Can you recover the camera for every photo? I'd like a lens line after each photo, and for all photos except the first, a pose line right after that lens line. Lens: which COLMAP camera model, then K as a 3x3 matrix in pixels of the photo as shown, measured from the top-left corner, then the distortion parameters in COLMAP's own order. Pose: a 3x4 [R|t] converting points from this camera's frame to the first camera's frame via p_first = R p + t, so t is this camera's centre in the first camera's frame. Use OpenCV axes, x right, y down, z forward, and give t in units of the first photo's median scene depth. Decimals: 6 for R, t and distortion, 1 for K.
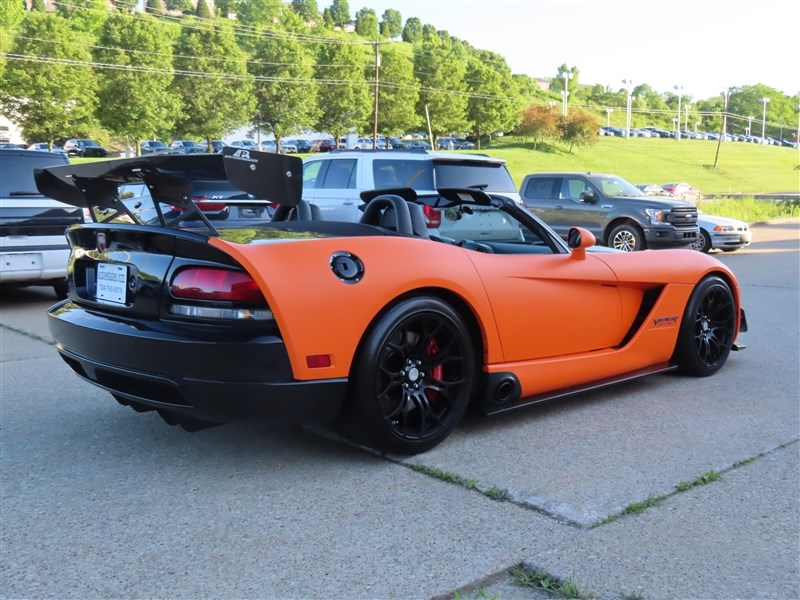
lens RADIAL K [[801.7, 0, 400.0], [0, 801.7, 300.0], [0, 0, 1]] dist [0.012600, -0.014611]
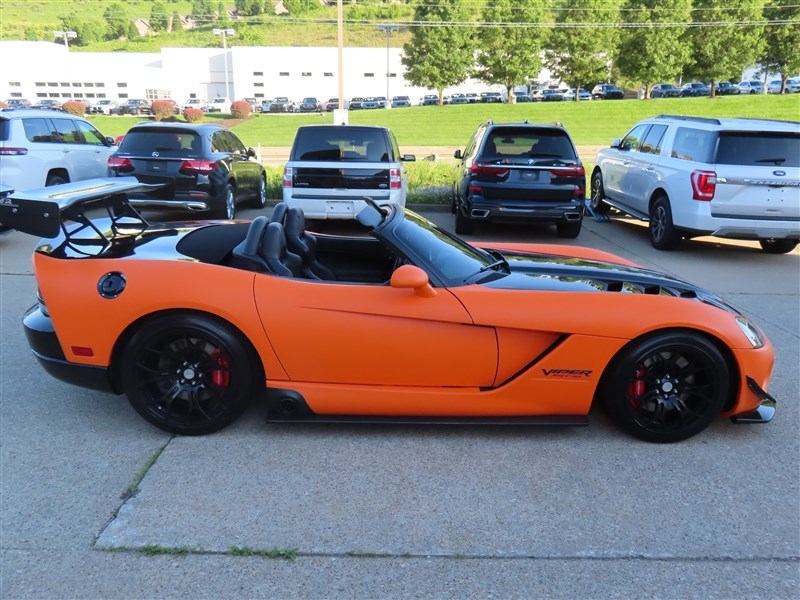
lens RADIAL K [[626.2, 0, 400.0], [0, 626.2, 300.0], [0, 0, 1]] dist [-0.001633, -0.012747]
pose [[0.756199, 0.188504, -0.626602, 0.166910], [-0.098259, 0.979460, 0.176076, -0.043510], [0.646923, -0.071579, 0.759189, 0.095913]]
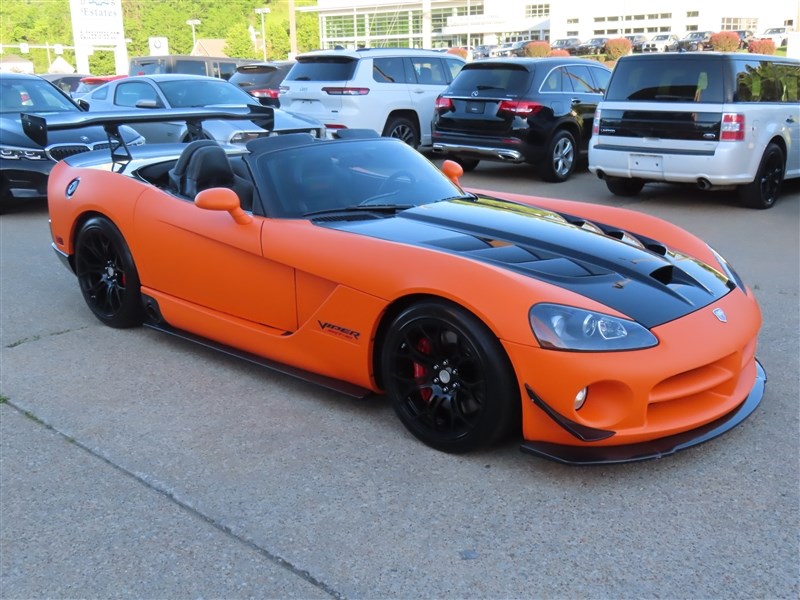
lens RADIAL K [[835.9, 0, 400.0], [0, 835.9, 300.0], [0, 0, 1]] dist [-0.008601, -0.011703]
pose [[0.110012, 0.267435, -0.957275, 0.296014], [-0.107247, 0.960692, 0.256065, -0.057617], [0.988127, 0.074494, 0.134369, 0.257944]]
